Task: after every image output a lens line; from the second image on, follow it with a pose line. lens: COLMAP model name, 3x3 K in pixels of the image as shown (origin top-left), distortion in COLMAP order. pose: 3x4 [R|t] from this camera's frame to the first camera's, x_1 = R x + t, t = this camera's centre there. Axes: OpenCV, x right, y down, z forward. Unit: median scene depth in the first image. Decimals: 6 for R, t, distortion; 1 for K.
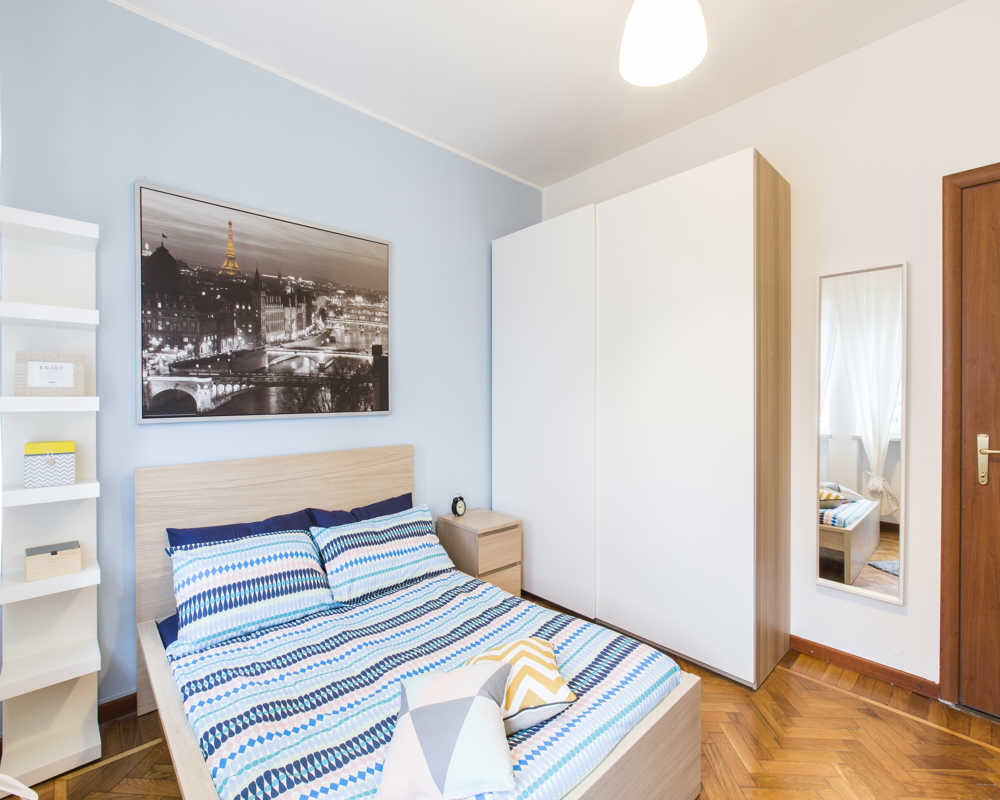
lens RADIAL K [[457.1, 0, 501.8], [0, 457.1, 400.6], [0, 0, 1]] dist [-0.006277, -0.000600]
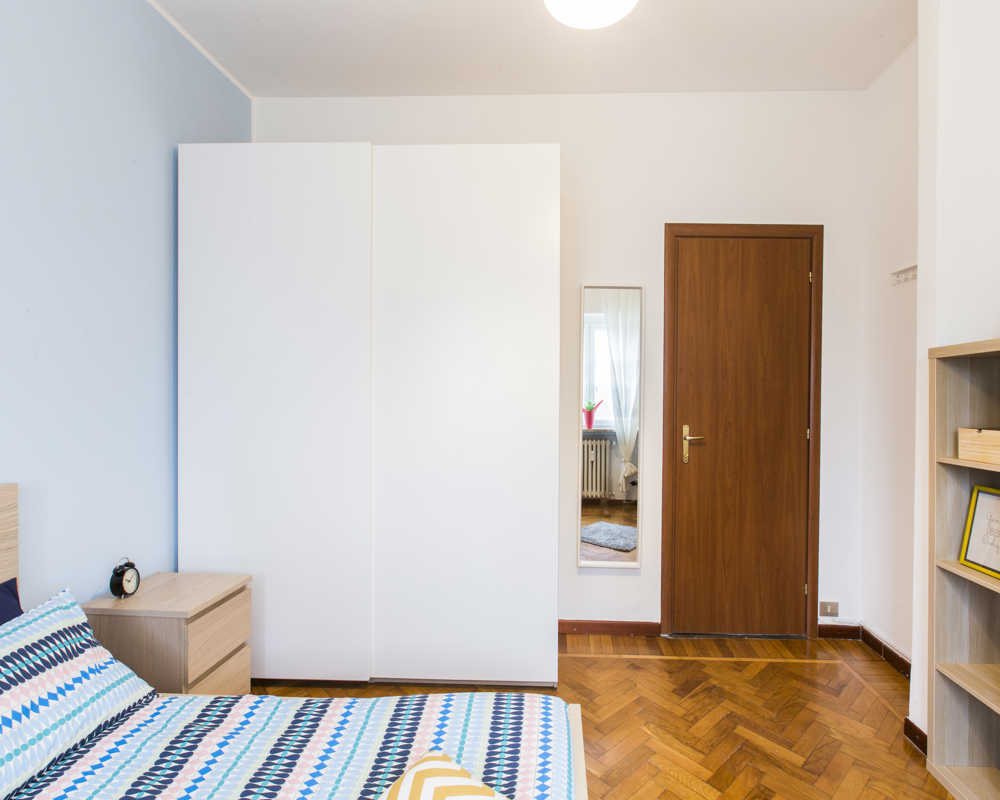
lens RADIAL K [[482.5, 0, 541.5], [0, 482.5, 399.9], [0, 0, 1]] dist [-0.002461, -0.001100]
pose [[0.703653, 0.001070, 0.710543, -0.196737], [-0.004983, 0.999982, 0.003429, -0.001965], [-0.710526, -0.005954, 0.703646, 0.247024]]
